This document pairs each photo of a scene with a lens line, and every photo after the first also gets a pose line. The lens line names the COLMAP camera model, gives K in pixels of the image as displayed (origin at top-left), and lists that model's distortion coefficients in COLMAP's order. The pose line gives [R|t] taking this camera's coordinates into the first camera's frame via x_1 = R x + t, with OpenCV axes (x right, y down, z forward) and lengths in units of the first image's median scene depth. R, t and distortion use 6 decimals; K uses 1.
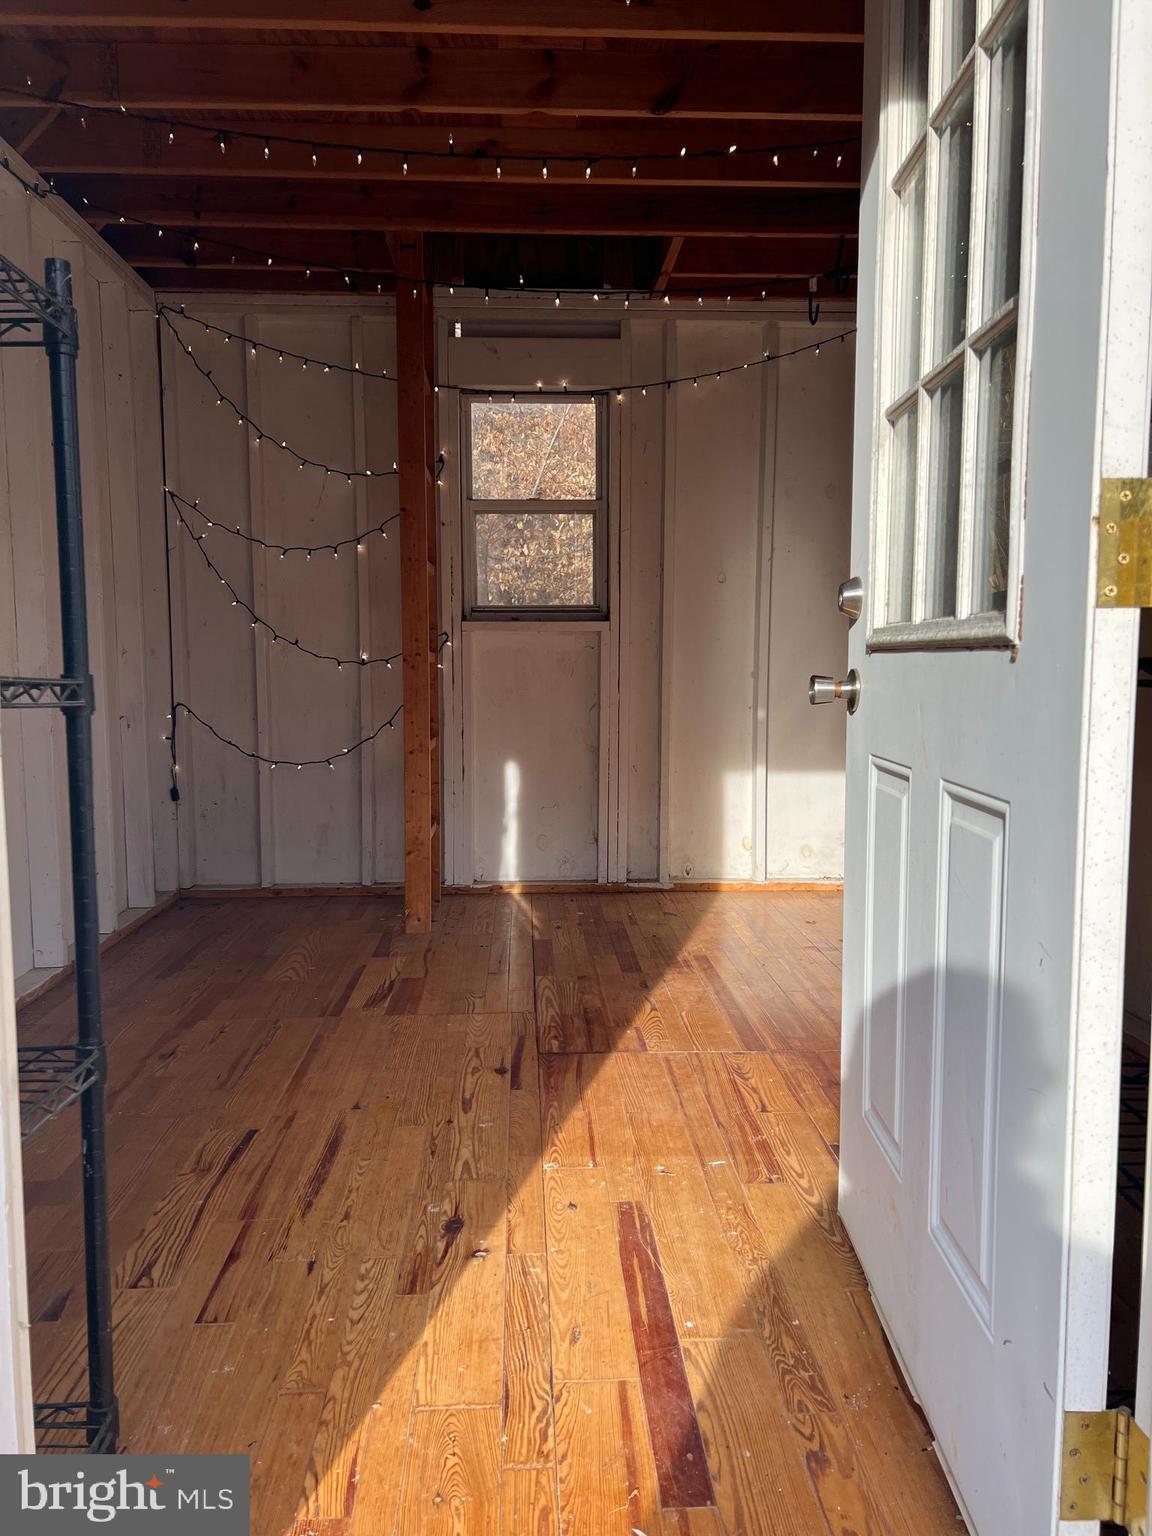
lens RADIAL K [[1159.9, 0, 575.2], [0, 1159.9, 782.6], [0, 0, 1]] dist [0.034650, -0.013191]
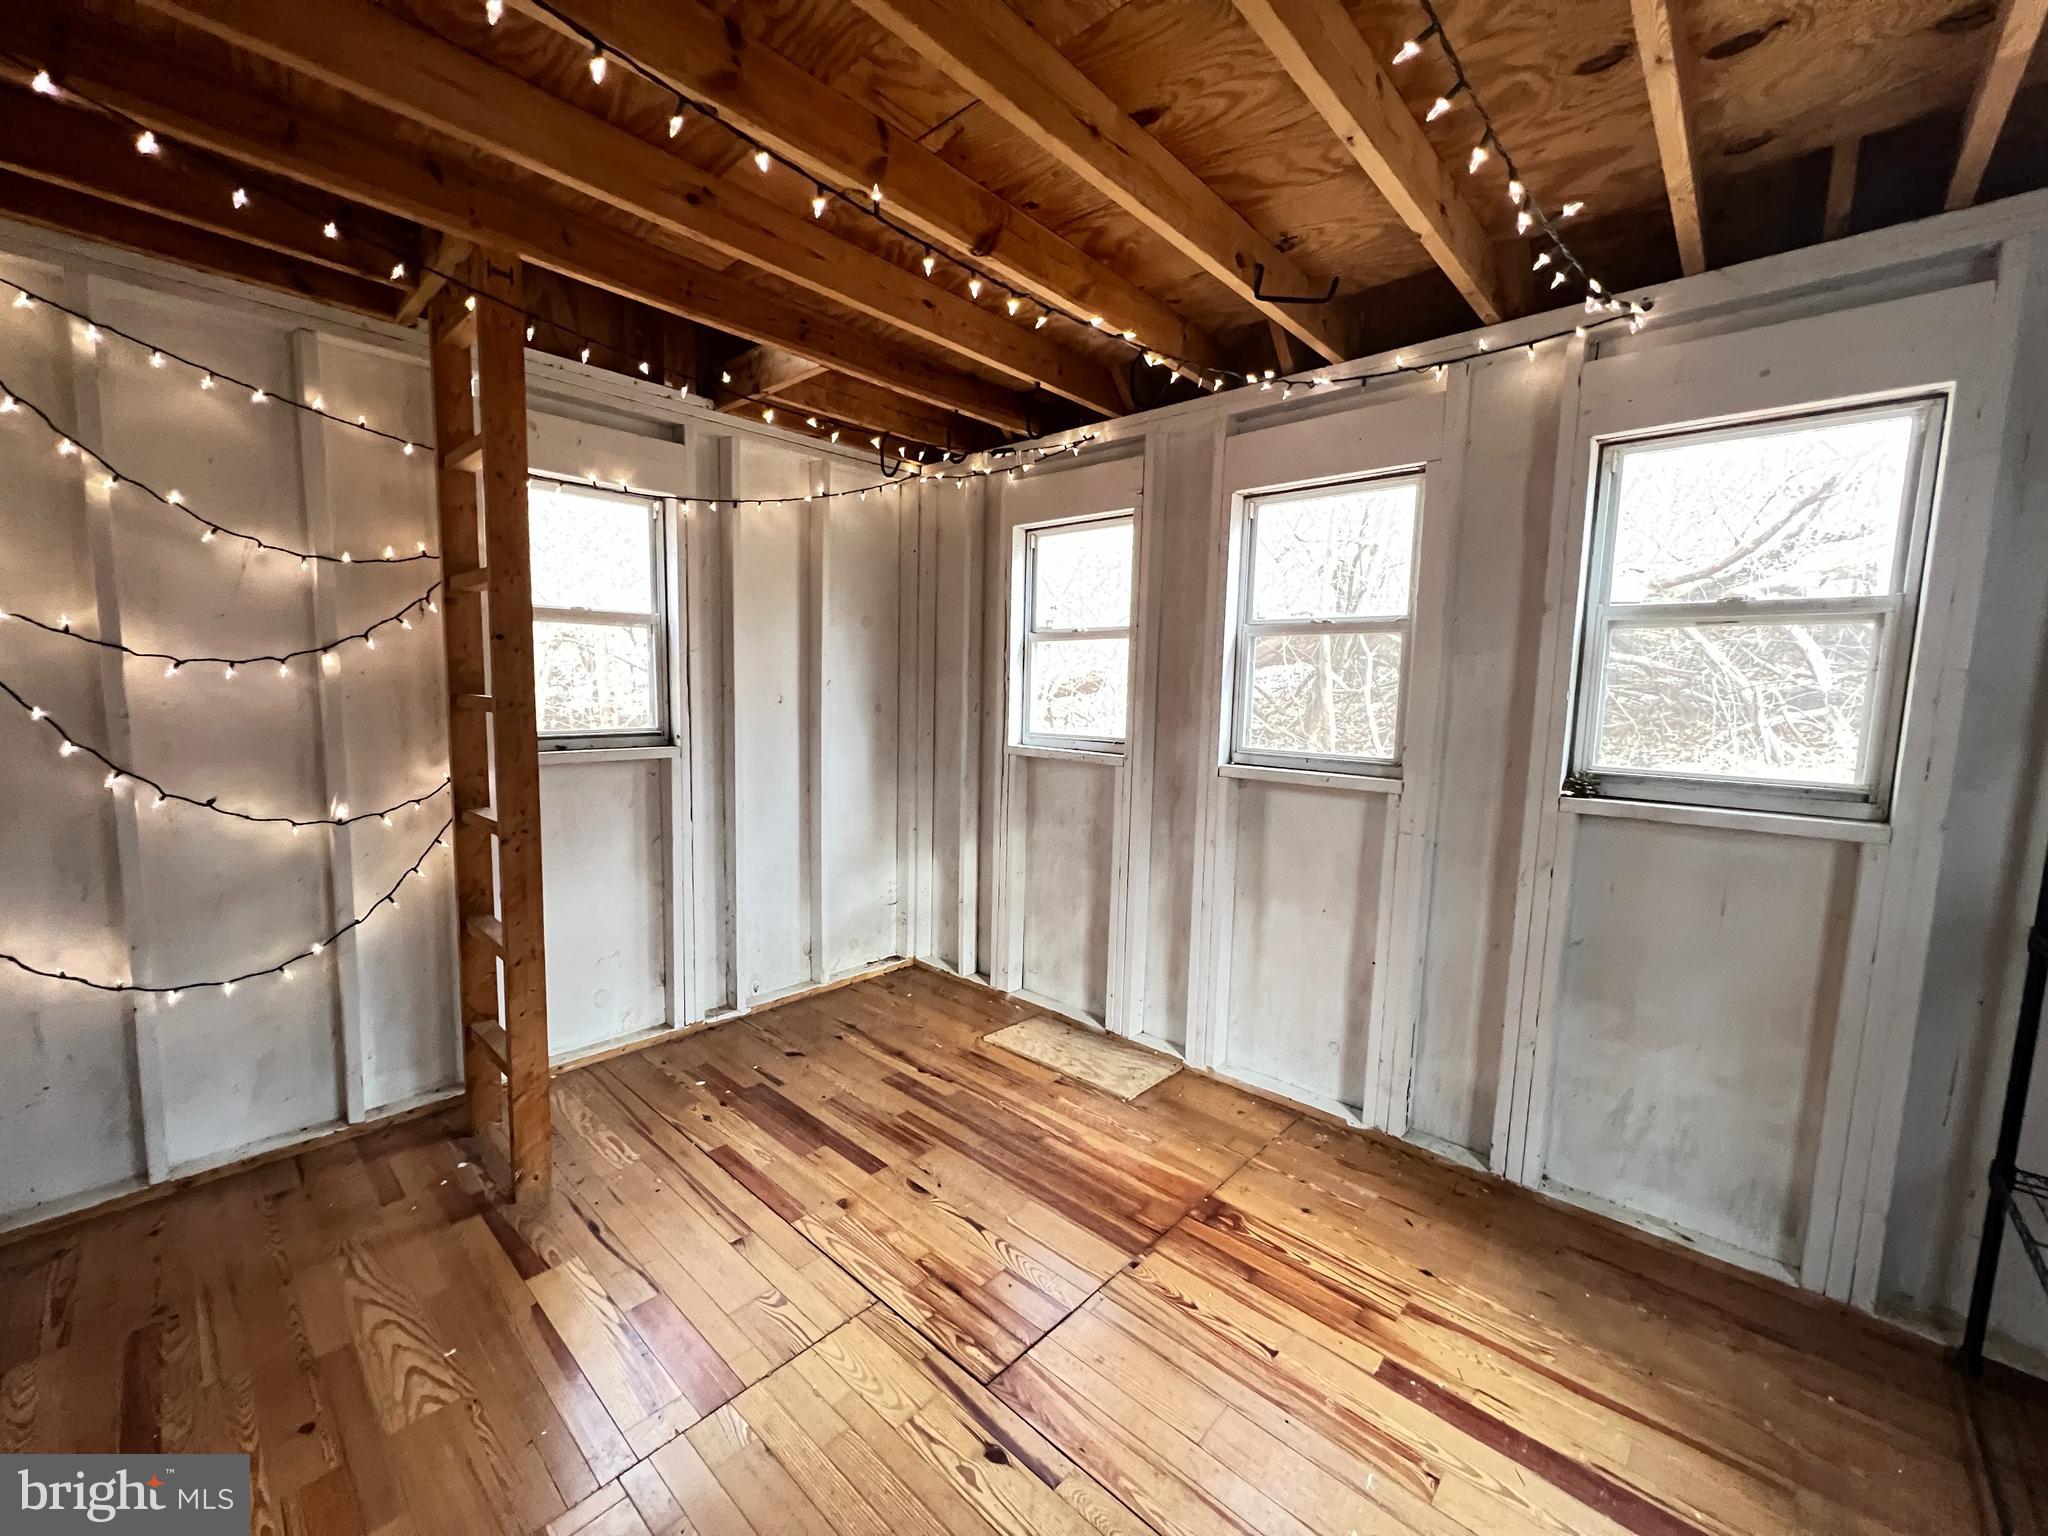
lens RADIAL K [[819.5, 0, 1025.2], [0, 819.5, 773.3], [0, 0, 1]] dist [-0.002401, 0.000707]
pose [[0.709241, -0.059977, 0.702410, -0.238357], [0.052396, 0.998103, 0.032320, -0.128511], [-0.703016, 0.013880, 0.711039, 0.354018]]
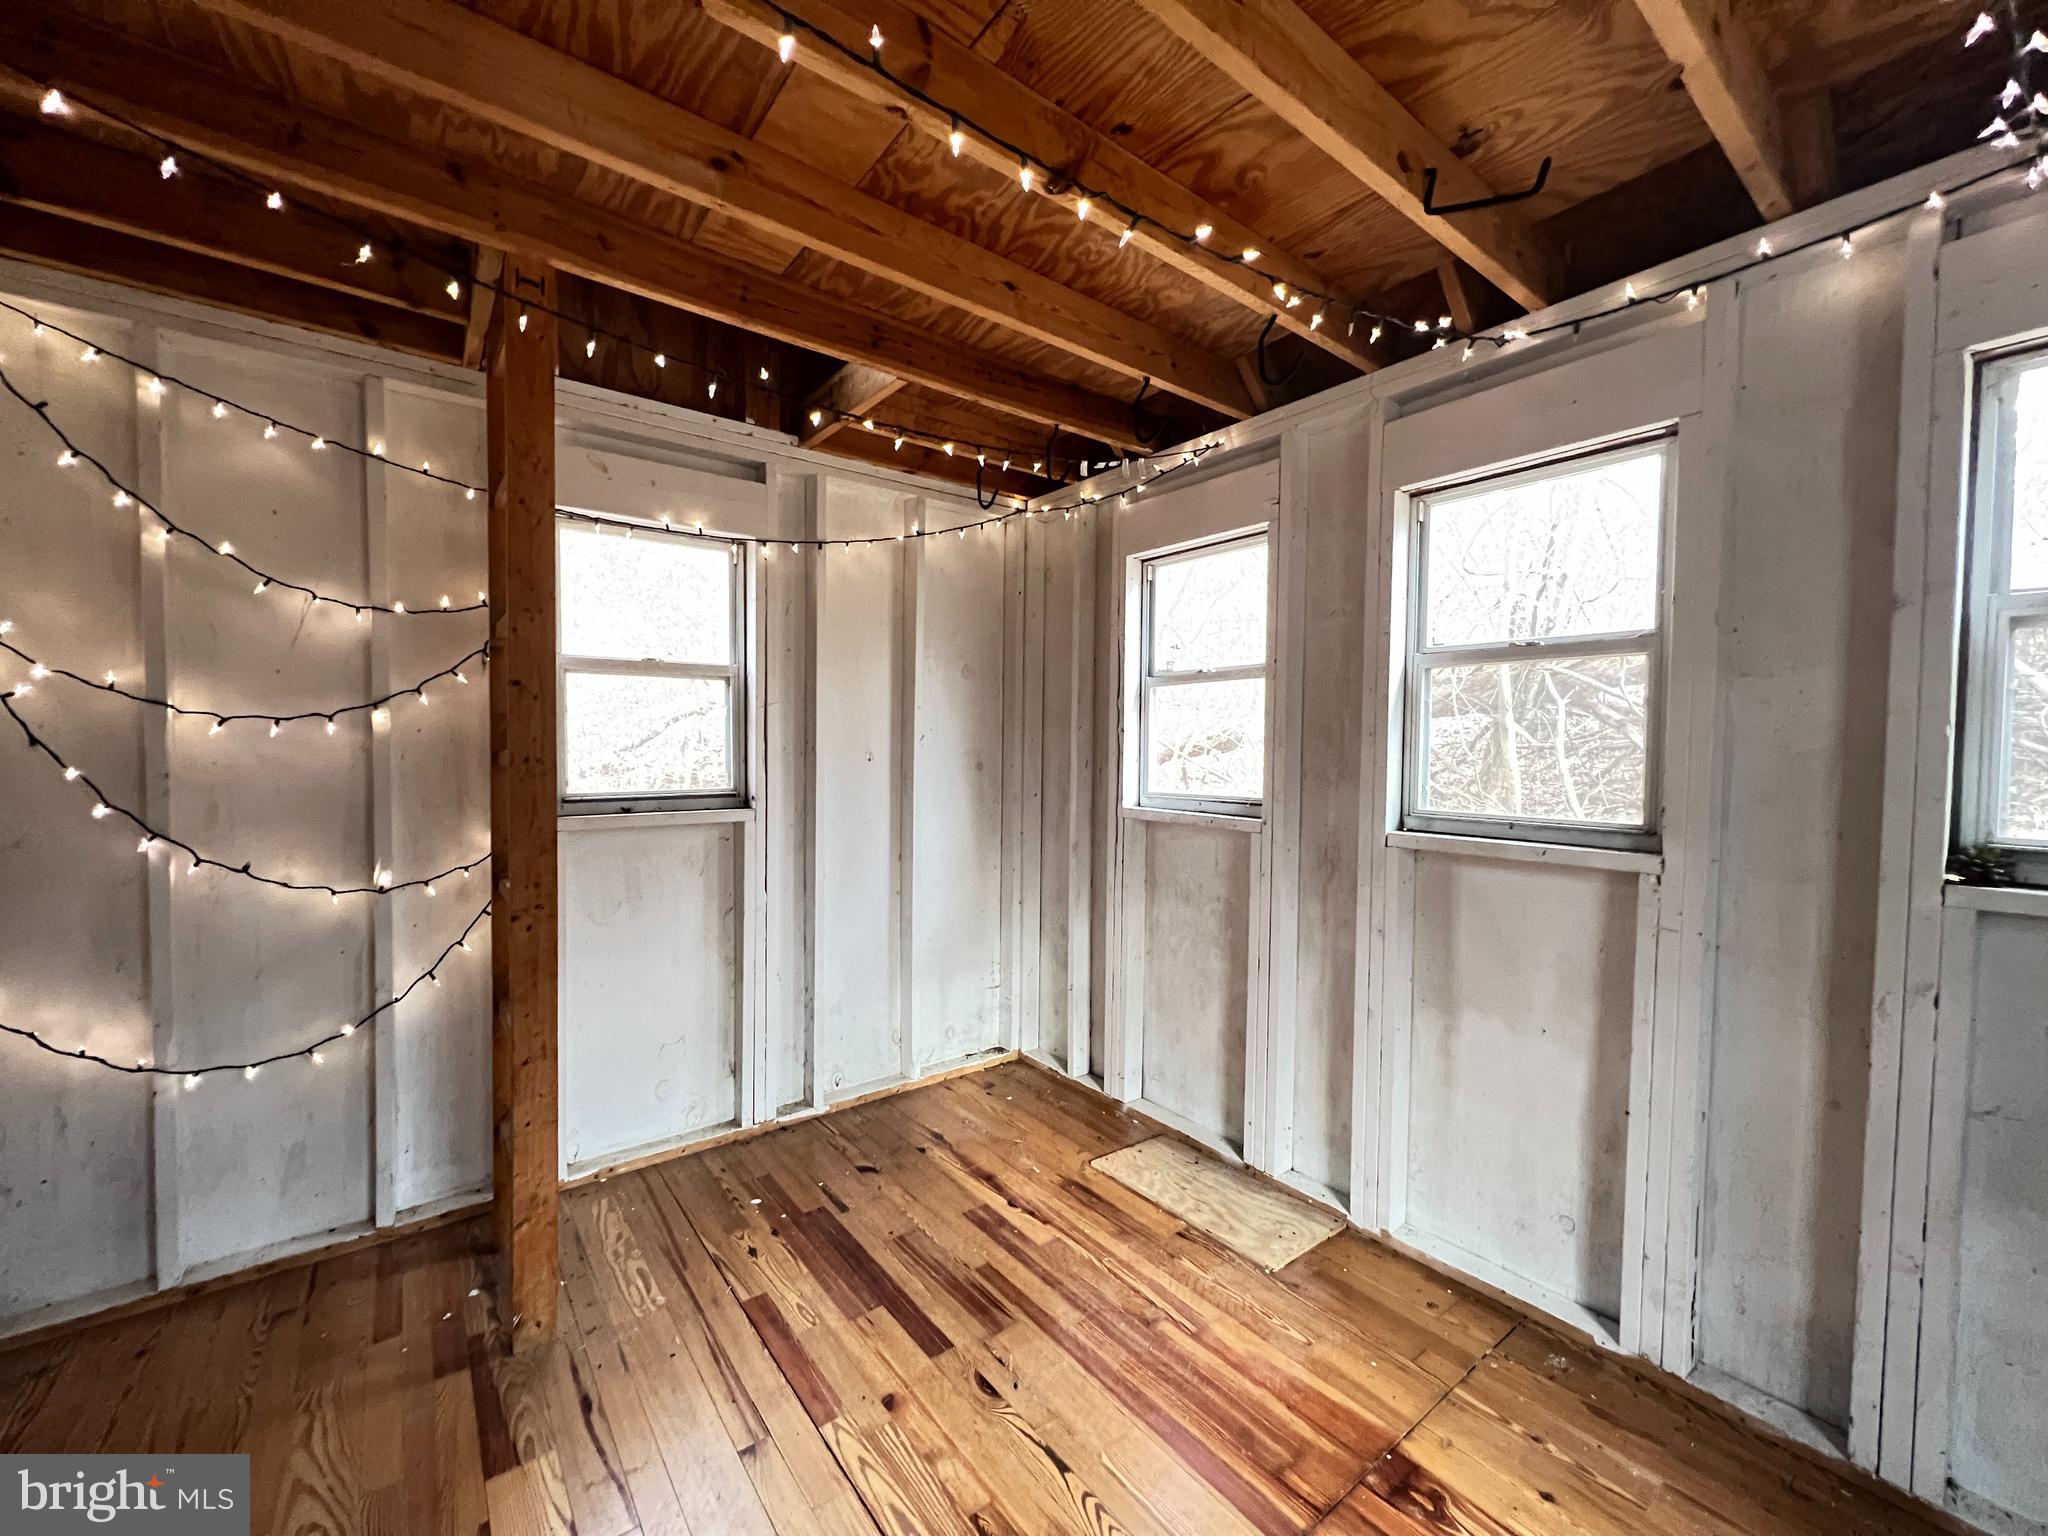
lens RADIAL K [[819.5, 0, 1024.5], [0, 819.5, 772.6], [0, 0, 1]] dist [-0.002401, 0.000707]
pose [[0.818722, -0.011518, 0.574074, -0.152020], [0.051987, 0.997179, -0.054135, -0.126935], [-0.571831, 0.074166, 0.817012, 0.415313]]
